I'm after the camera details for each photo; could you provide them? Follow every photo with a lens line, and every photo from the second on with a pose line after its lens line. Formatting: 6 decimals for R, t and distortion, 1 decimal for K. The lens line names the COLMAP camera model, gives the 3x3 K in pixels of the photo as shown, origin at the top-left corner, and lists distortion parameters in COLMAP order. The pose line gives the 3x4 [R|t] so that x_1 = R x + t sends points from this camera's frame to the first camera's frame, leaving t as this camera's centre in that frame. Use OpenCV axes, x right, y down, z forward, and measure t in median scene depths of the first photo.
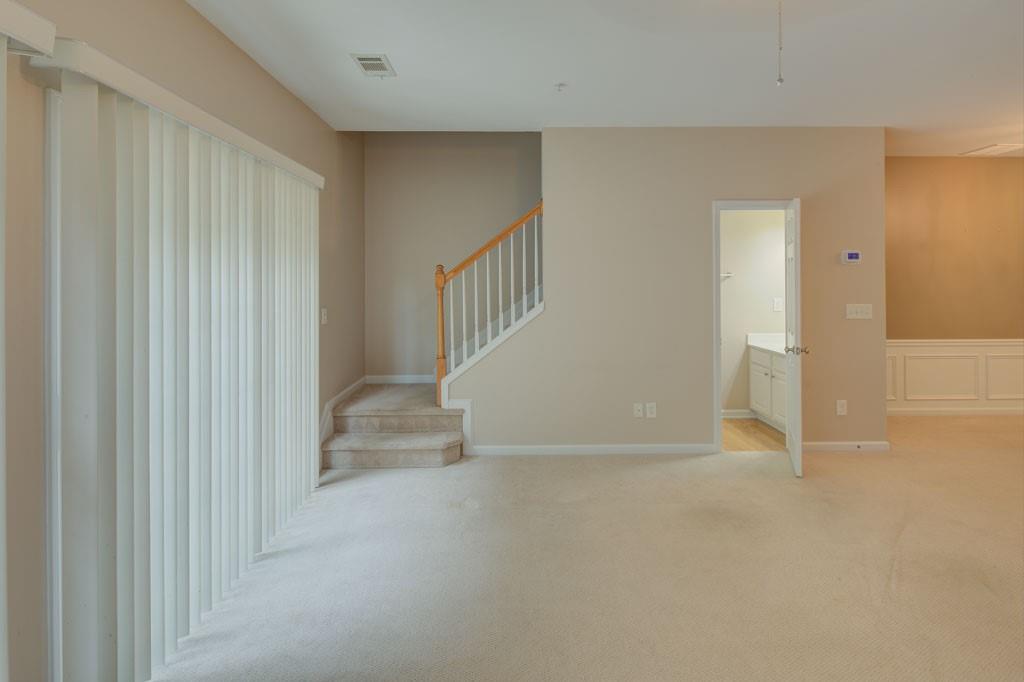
lens RADIAL K [[499.1, 0, 512.0], [0, 499.1, 341.0], [0, 0, 1]] dist [-0.000651, -0.000422]
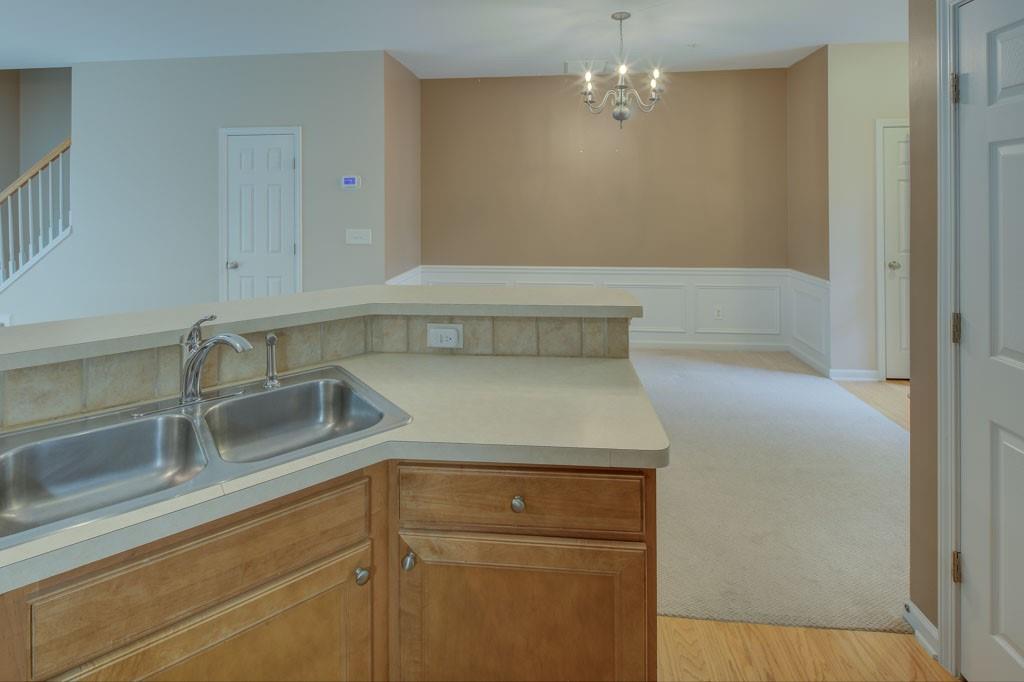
lens RADIAL K [[502.8, 0, 510.8], [0, 502.8, 271.5], [0, 0, 1]] dist [0.000598, -0.000758]
pose [[0.995619, 0.003116, -0.093446, 1.089230], [-0.003727, 0.999973, -0.006362, 0.014915], [0.093423, 0.006682, 0.995604, 0.035794]]
